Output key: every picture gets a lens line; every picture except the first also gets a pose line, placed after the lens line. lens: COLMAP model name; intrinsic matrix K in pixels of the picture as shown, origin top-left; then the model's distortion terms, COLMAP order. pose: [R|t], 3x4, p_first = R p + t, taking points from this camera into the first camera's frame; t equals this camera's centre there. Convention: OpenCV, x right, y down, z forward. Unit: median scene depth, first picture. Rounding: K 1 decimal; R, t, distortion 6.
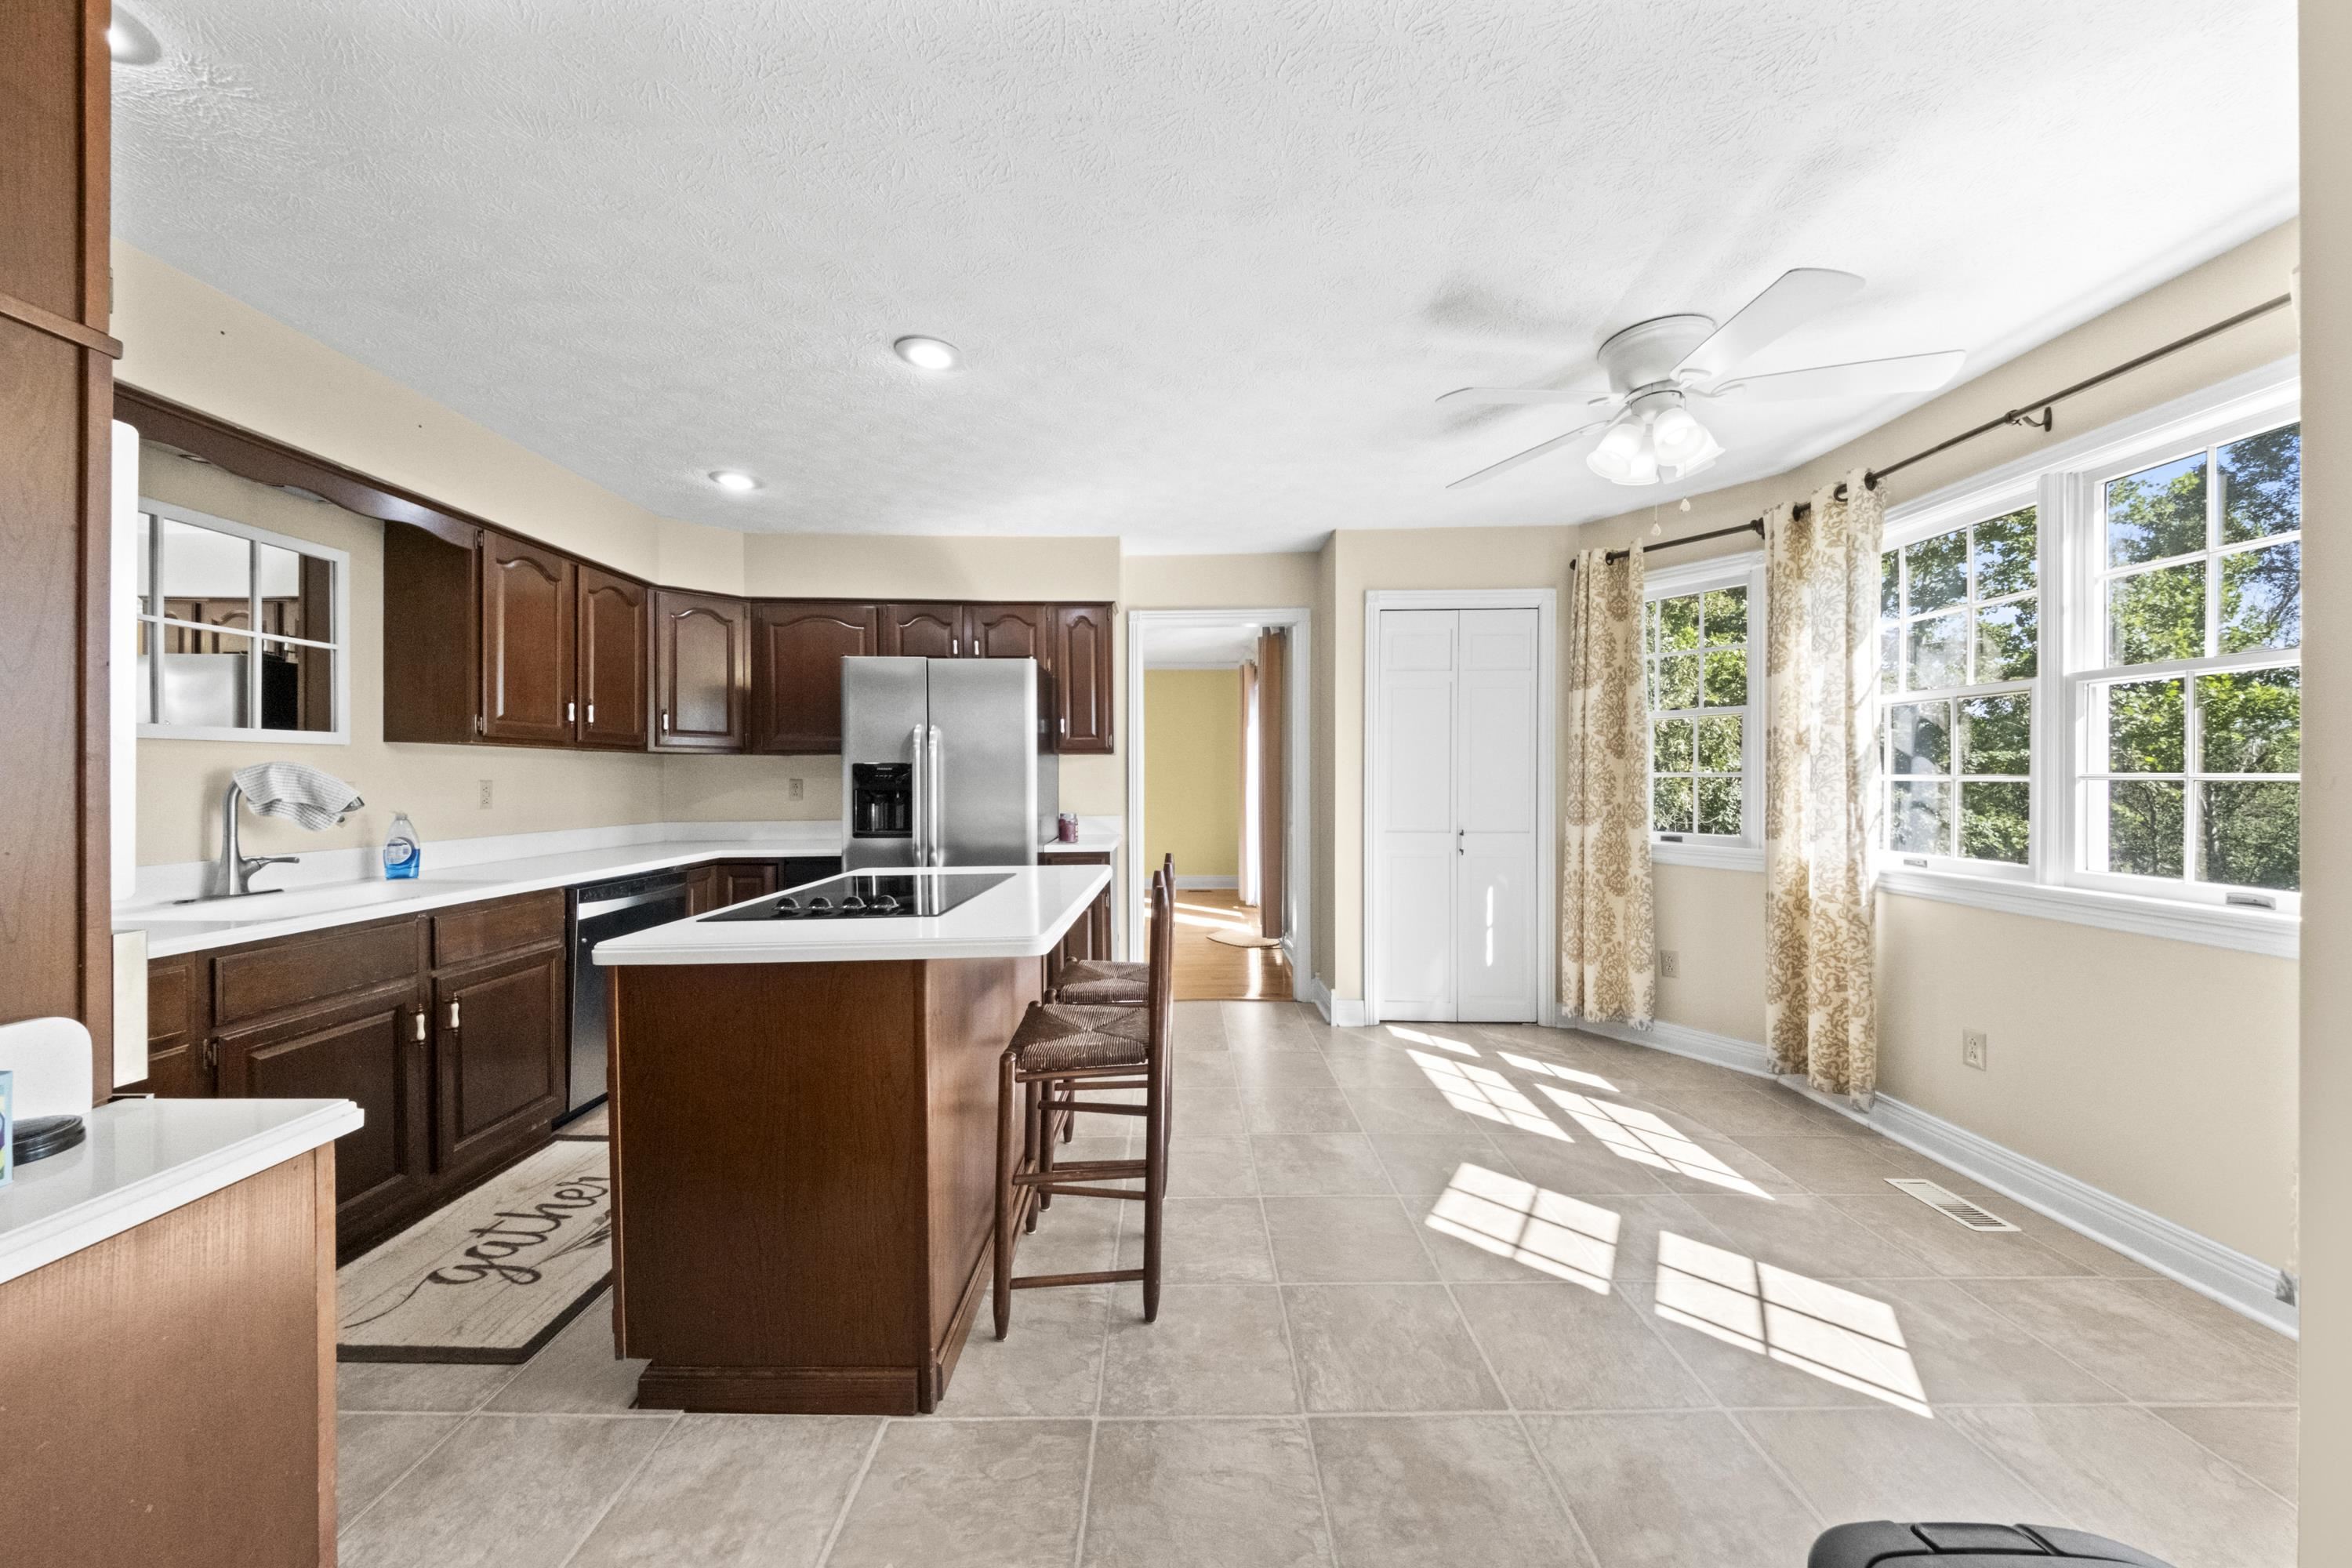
lens RADIAL K [[816.4, 0, 1176.0], [0, 816.4, 784.0], [0, 0, 1]] dist [0.028414, -0.014415]
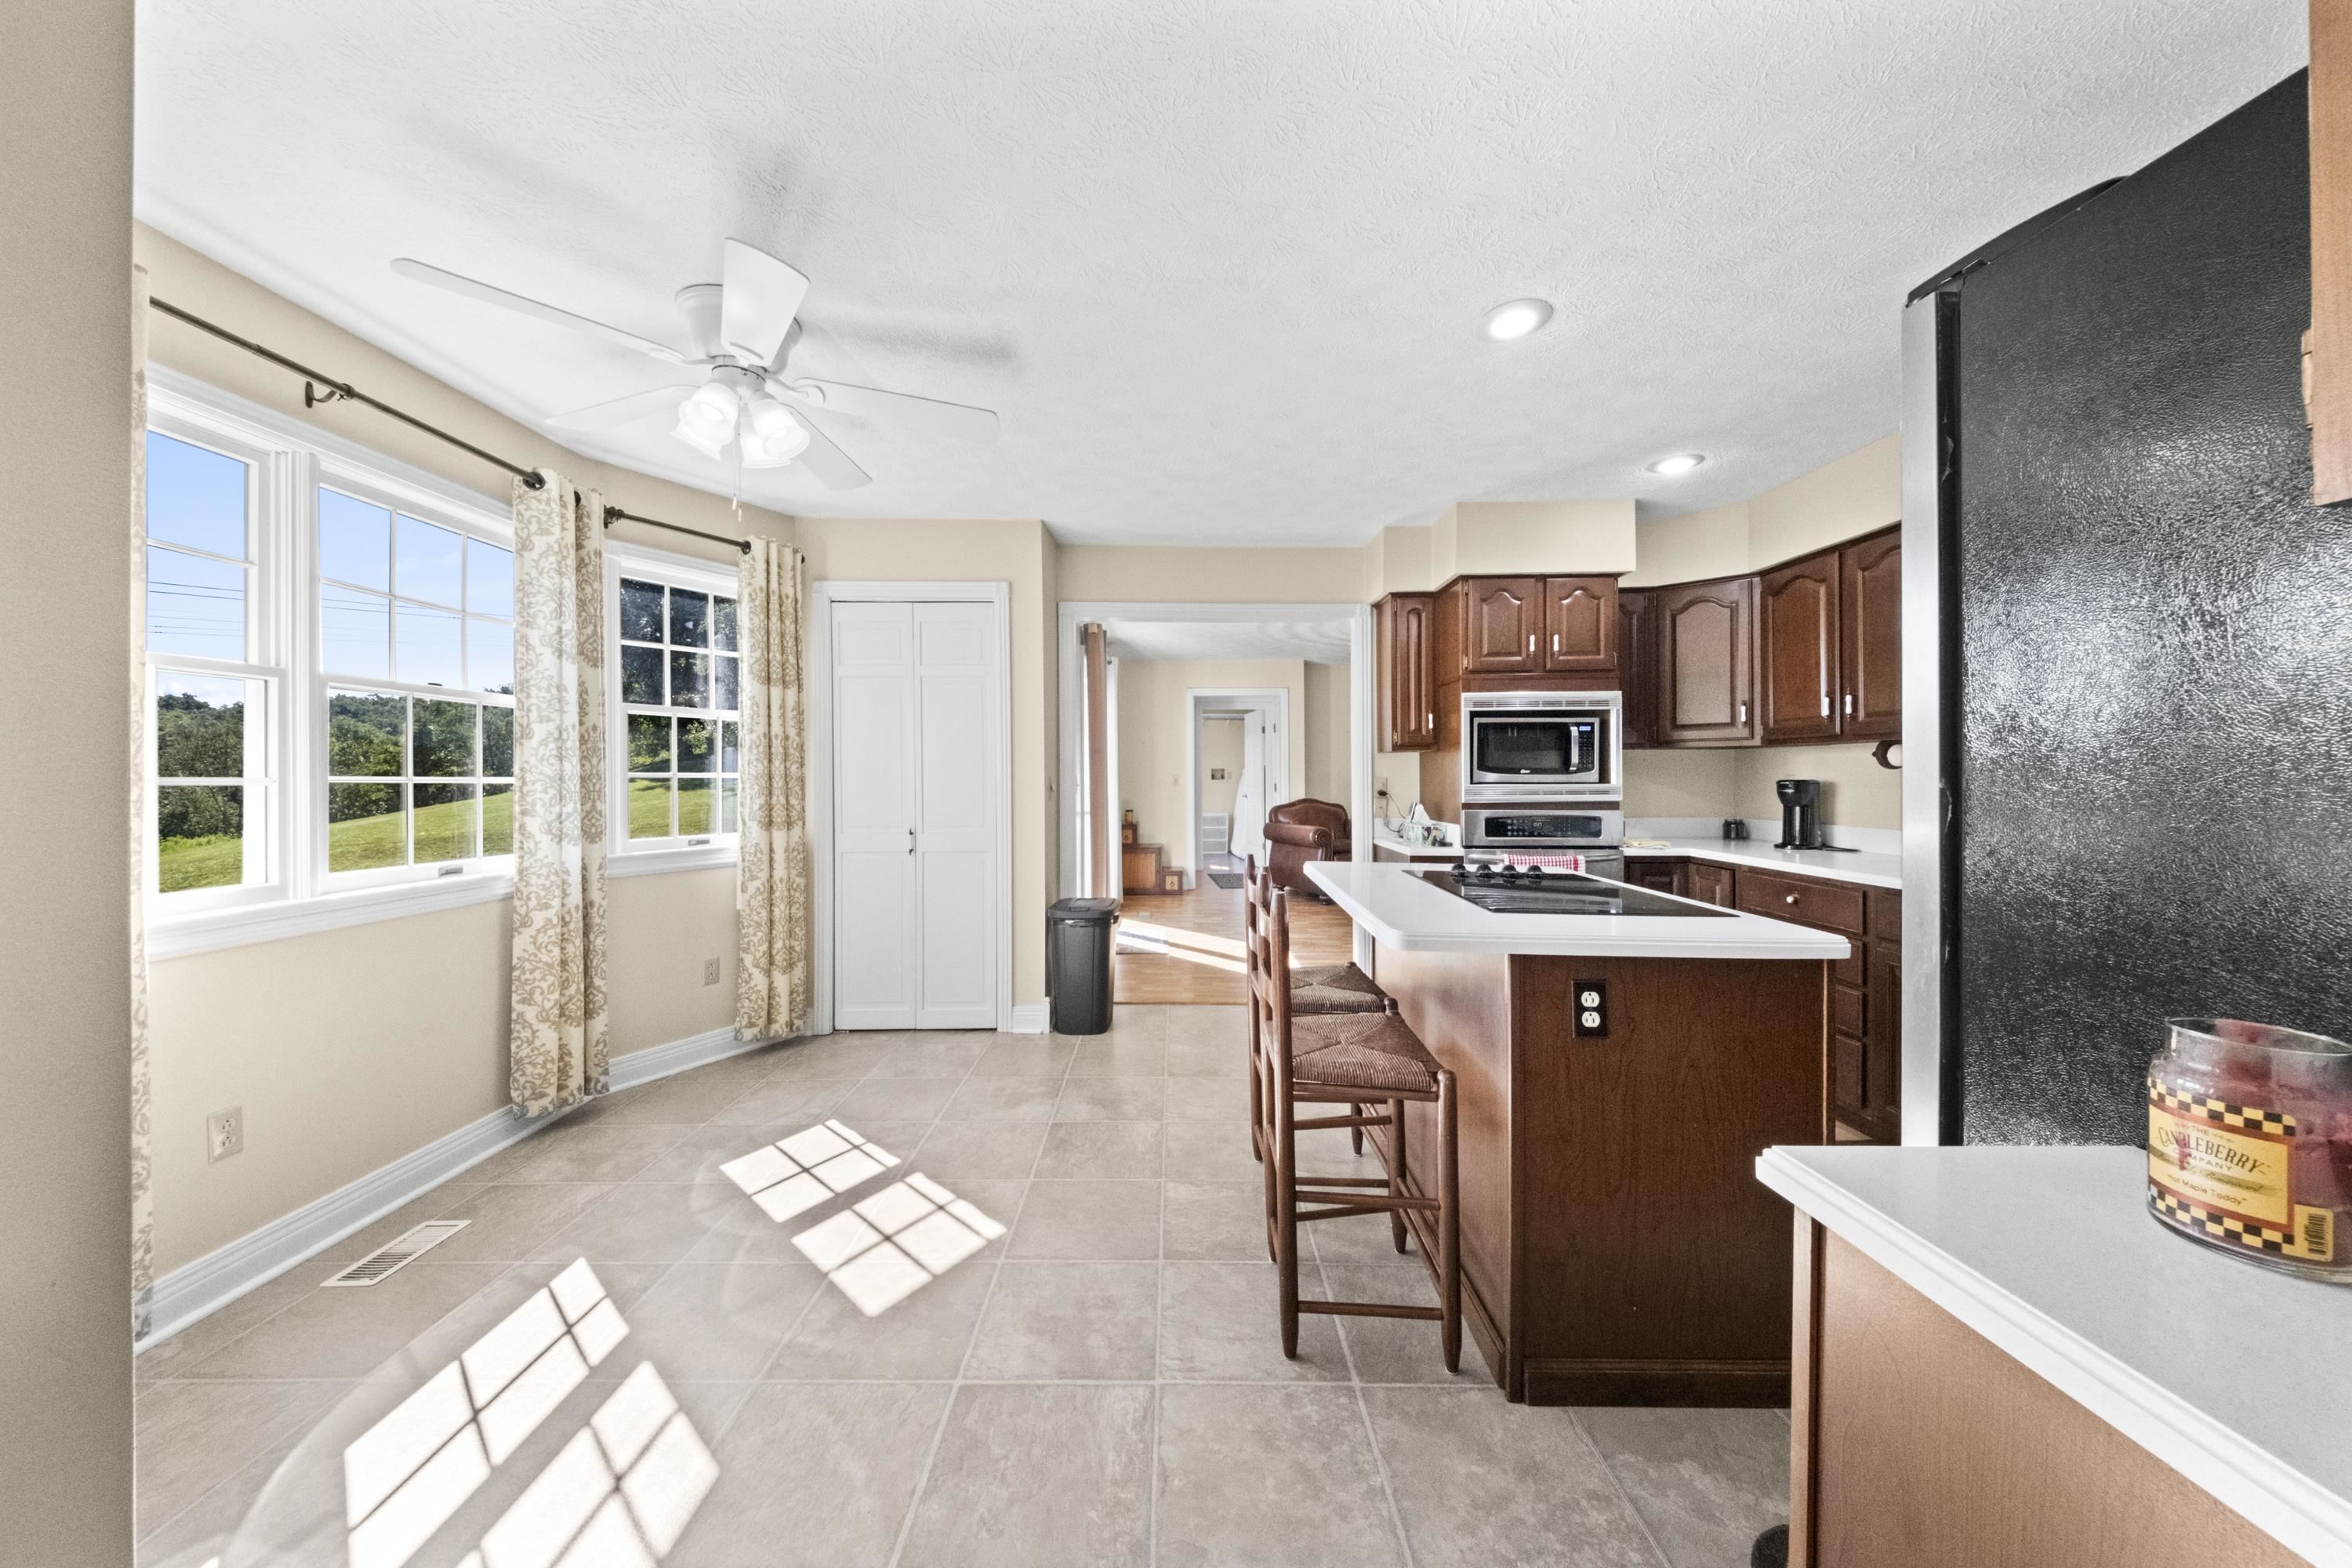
lens RADIAL K [[803.8, 0, 1176.0], [0, 803.8, 784.0], [0, 0, 1]] dist [0.093578, -0.000009]
pose [[-0.999936, 0.004976, -0.010135, 0.084077], [0.004833, 0.999889, 0.014073, -0.006953], [0.010204, 0.014023, -0.999850, 1.564713]]
